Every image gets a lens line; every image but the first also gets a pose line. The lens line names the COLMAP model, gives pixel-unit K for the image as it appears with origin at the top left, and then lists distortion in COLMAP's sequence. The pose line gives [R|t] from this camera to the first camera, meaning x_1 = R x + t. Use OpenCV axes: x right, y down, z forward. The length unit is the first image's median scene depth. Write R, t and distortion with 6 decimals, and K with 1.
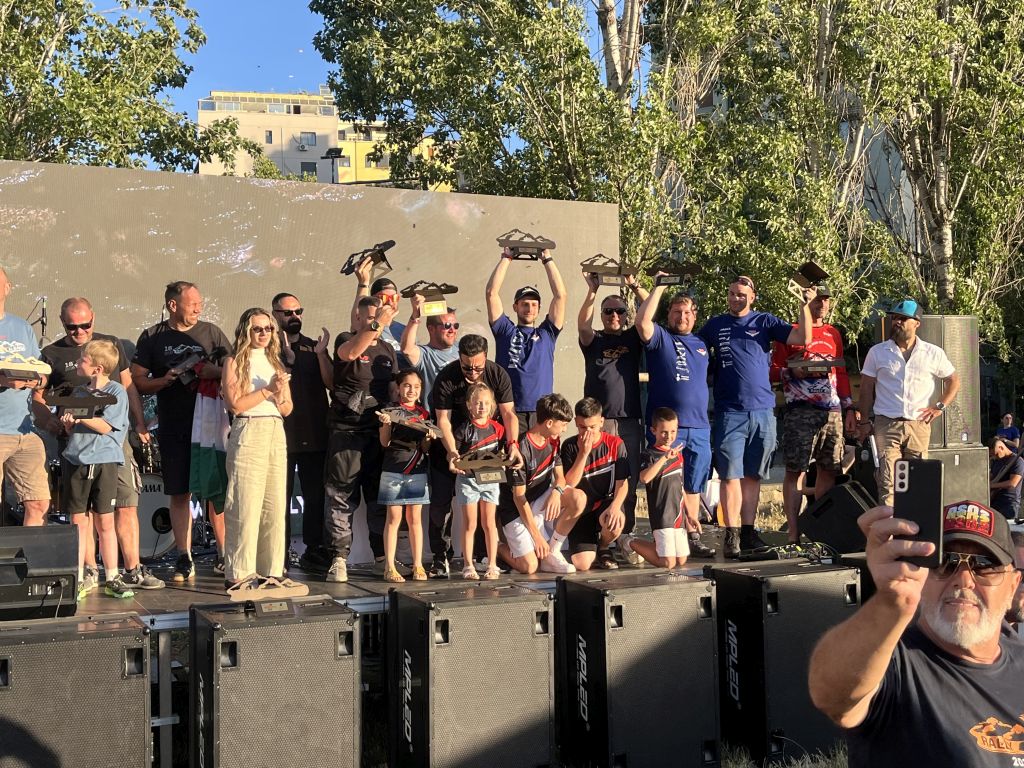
lens RADIAL K [[1223.7, 0, 511.9], [0, 1223.7, 383.5], [0, 0, 1]] dist [-0.122200, 0.000000]
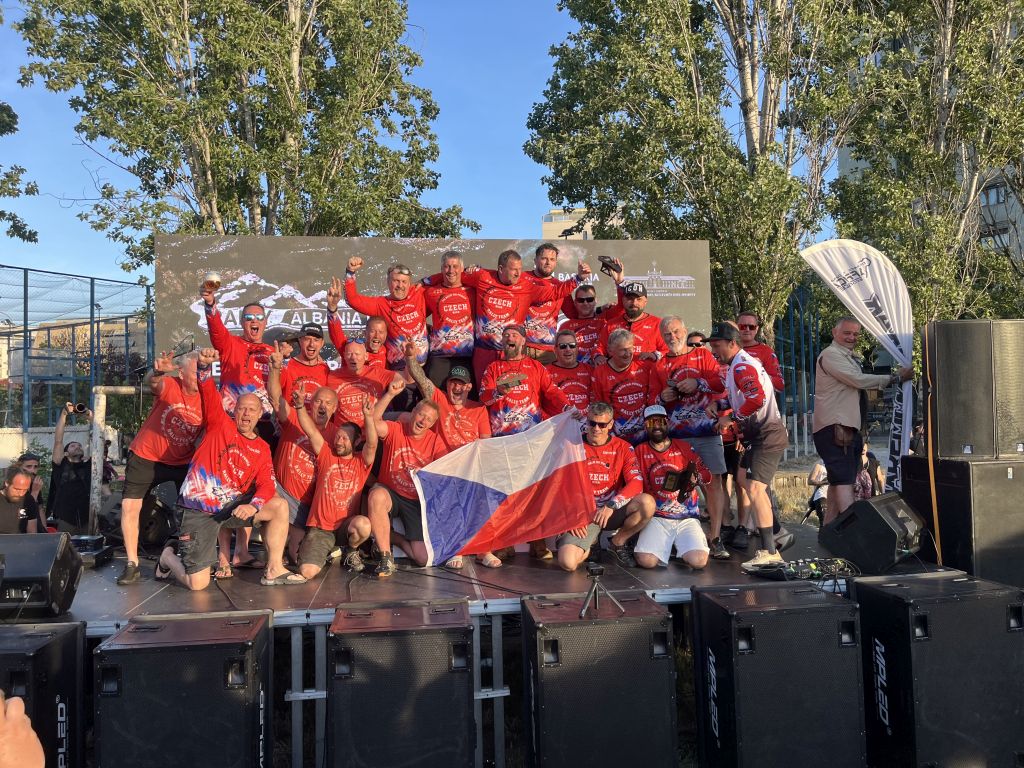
lens RADIAL K [[776.0, 0, 512.1], [0, 776.0, 385.2], [0, 0, 1]] dist [-0.025990, -0.005565]
pose [[0.952809, -0.020571, -0.302872, 0.086589], [0.017858, 0.999772, -0.011723, -0.001252], [0.303044, 0.005761, 0.952959, 0.153447]]
